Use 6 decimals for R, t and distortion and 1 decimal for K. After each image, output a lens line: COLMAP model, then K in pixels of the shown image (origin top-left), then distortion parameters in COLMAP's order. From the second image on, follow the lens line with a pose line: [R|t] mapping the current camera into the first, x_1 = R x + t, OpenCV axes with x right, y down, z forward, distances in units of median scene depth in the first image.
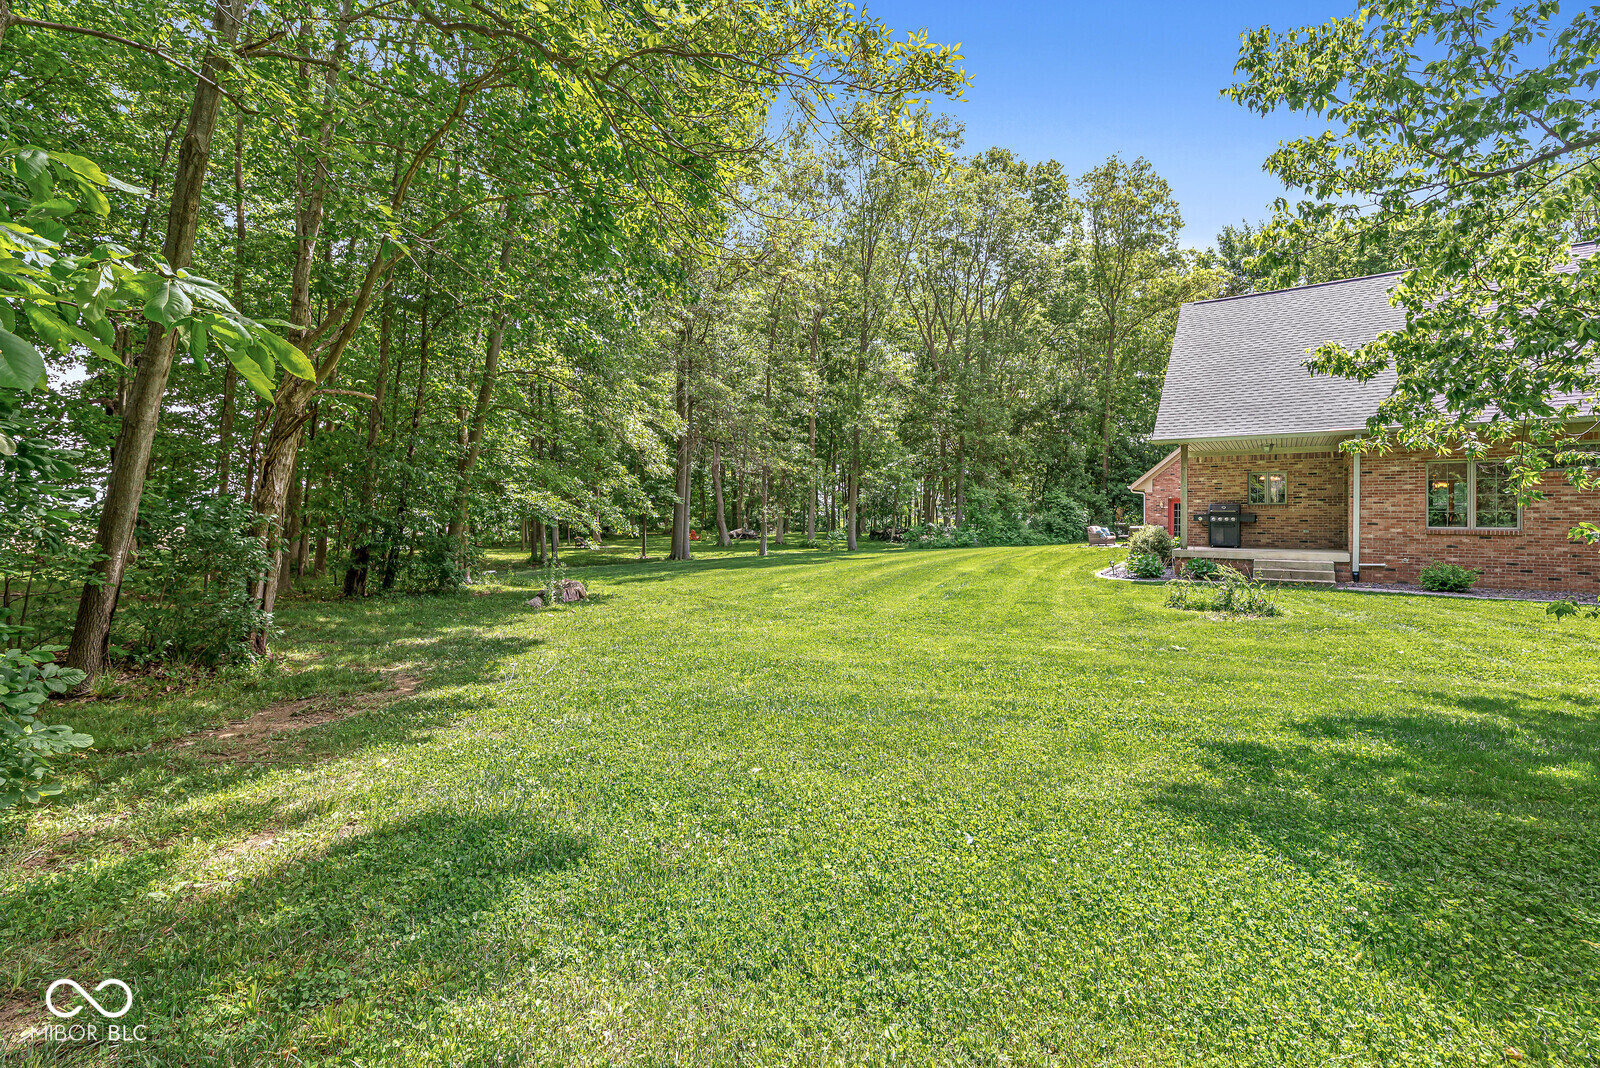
lens RADIAL K [[699.4, 0, 791.4], [0, 699.4, 520.5], [0, 0, 1]] dist [0.002431, -0.000017]
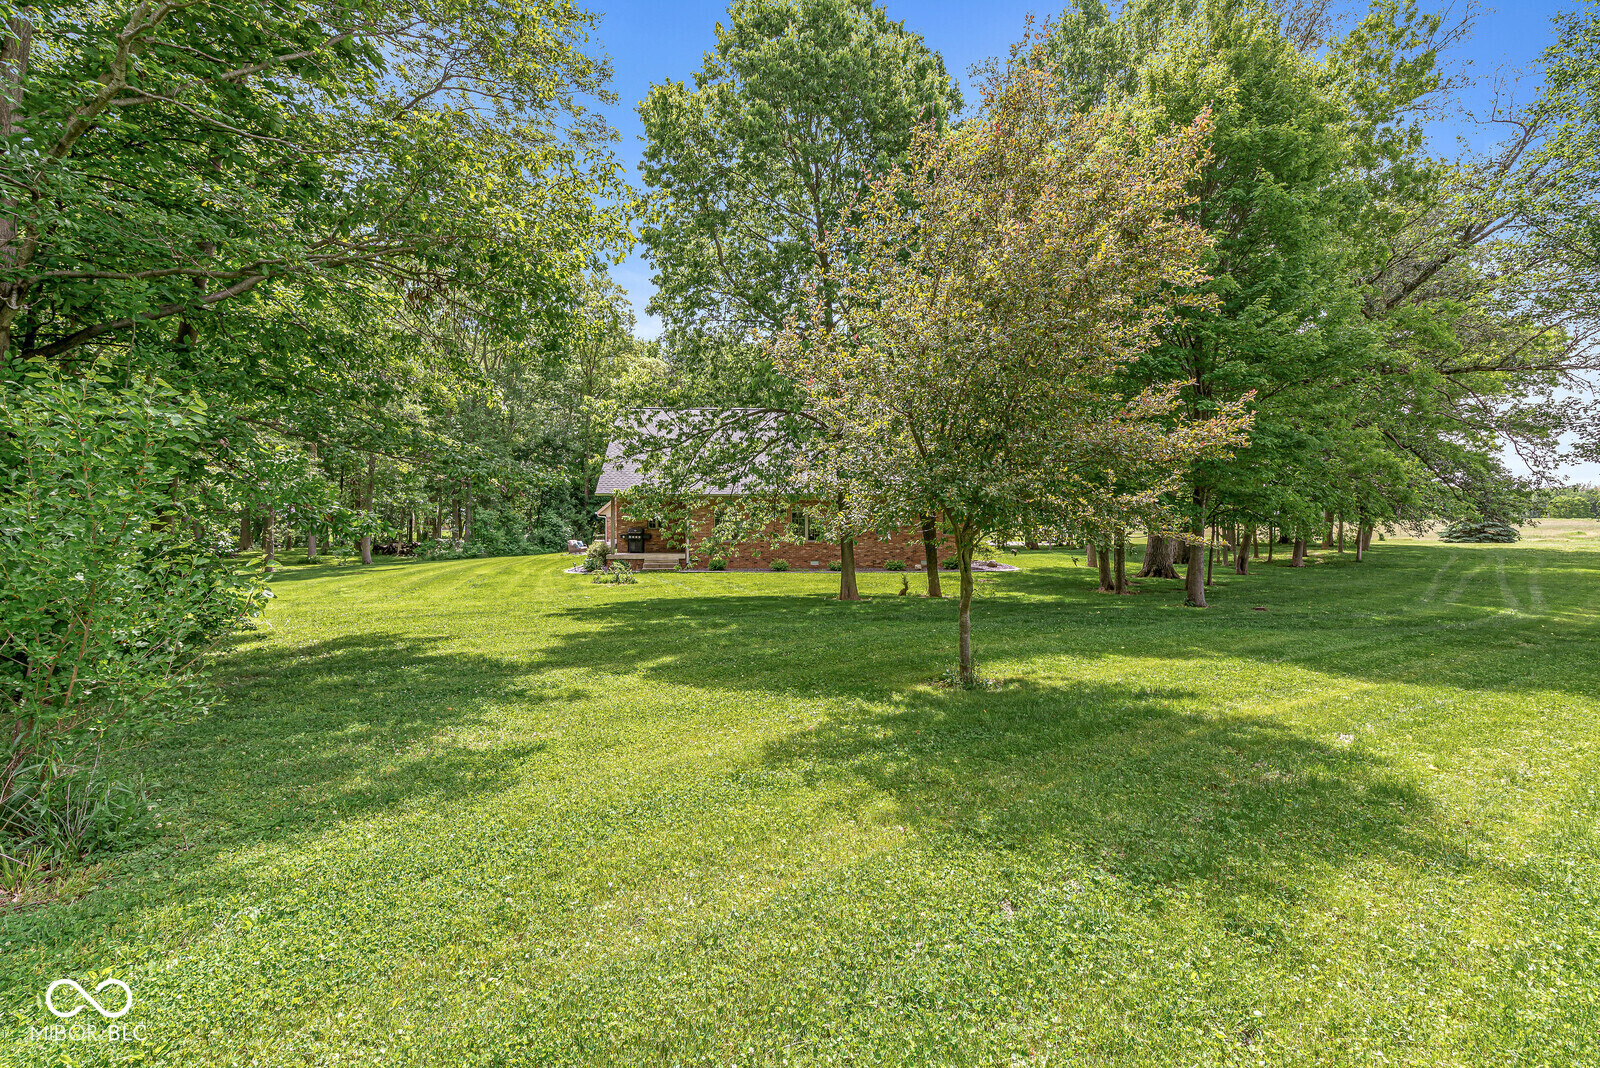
lens RADIAL K [[690.6, 0, 800.0], [0, 690.6, 534.0], [0, 0, 1]] dist [-0.000177, -0.000048]
pose [[0.765132, -0.010894, 0.643781, -0.192271], [0.006899, 0.999938, 0.008721, -0.022021], [-0.643836, -0.002231, 0.765160, -0.611370]]
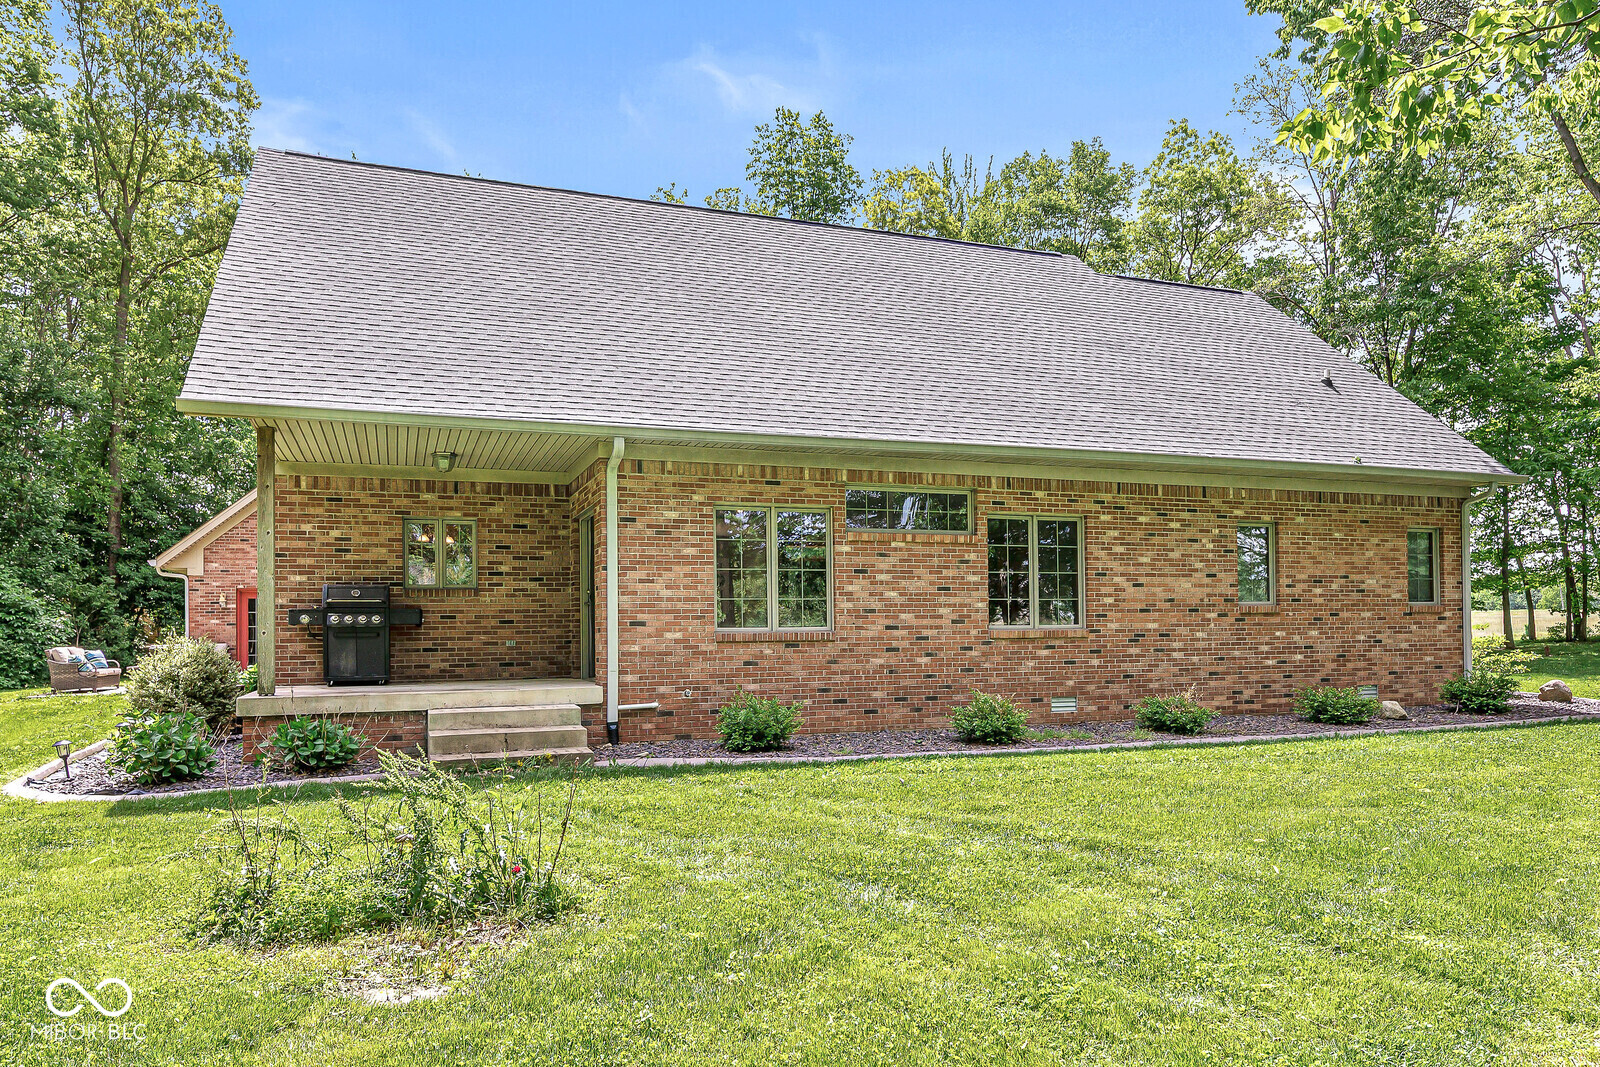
lens RADIAL K [[1060.4, 0, 793.4], [0, 1060.4, 611.5], [0, 0, 1]] dist [0.024341, 0.001297]
pose [[0.566951, 0.005102, 0.823735, 0.221618], [0.017896, 0.999669, -0.018509, 0.009875], [-0.823557, 0.025235, 0.566672, 0.392345]]
